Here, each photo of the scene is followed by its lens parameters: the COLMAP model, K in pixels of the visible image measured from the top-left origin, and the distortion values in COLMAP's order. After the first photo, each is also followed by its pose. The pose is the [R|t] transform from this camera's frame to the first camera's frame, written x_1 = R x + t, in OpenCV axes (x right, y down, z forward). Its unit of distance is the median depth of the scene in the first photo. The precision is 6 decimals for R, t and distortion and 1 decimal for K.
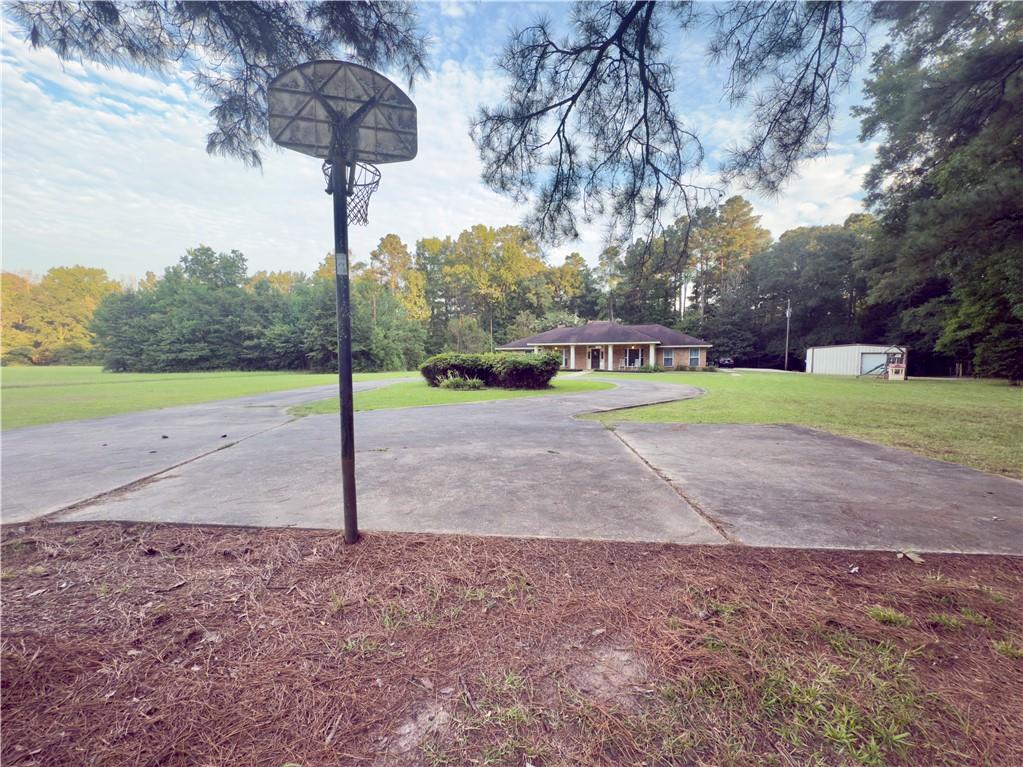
lens RADIAL K [[411.8, 0, 529.7], [0, 411.8, 382.0], [0, 0, 1]] dist [-0.006073, 0.000723]
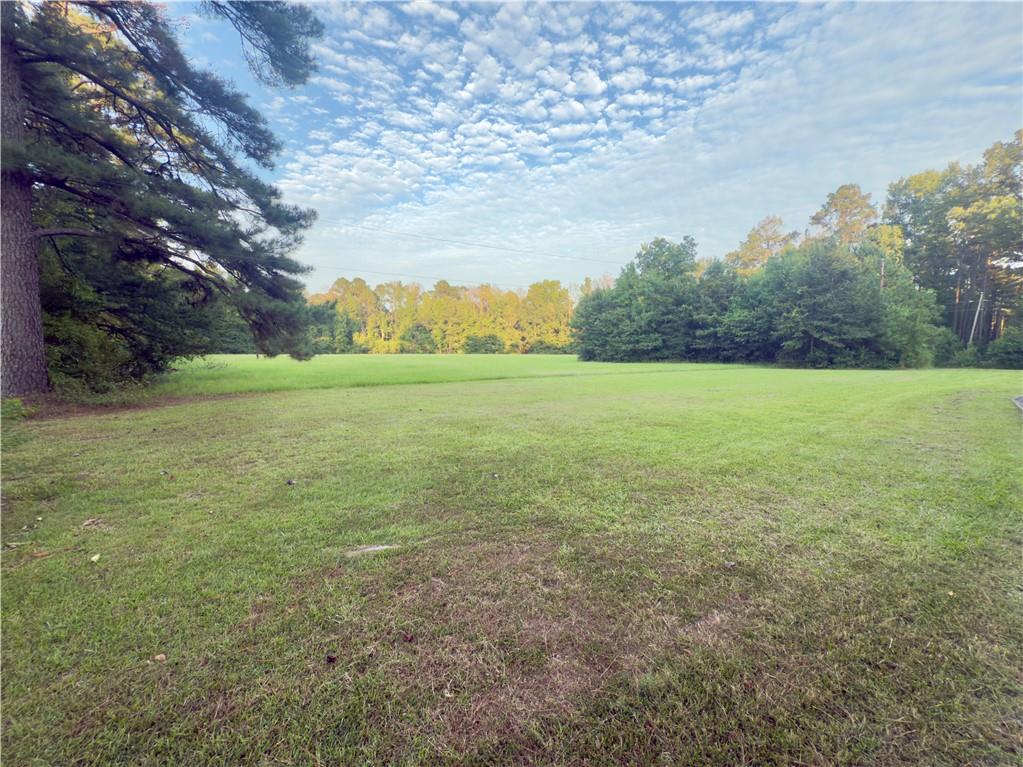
lens RADIAL K [[405.8, 0, 510.4], [0, 405.8, 387.2], [0, 0, 1]] dist [-0.008329, -0.000080]
pose [[0.646151, 0.070114, -0.759982, -0.253043], [-0.040185, 0.997515, 0.057862, -0.005780], [0.762151, -0.006848, 0.647363, 0.070790]]
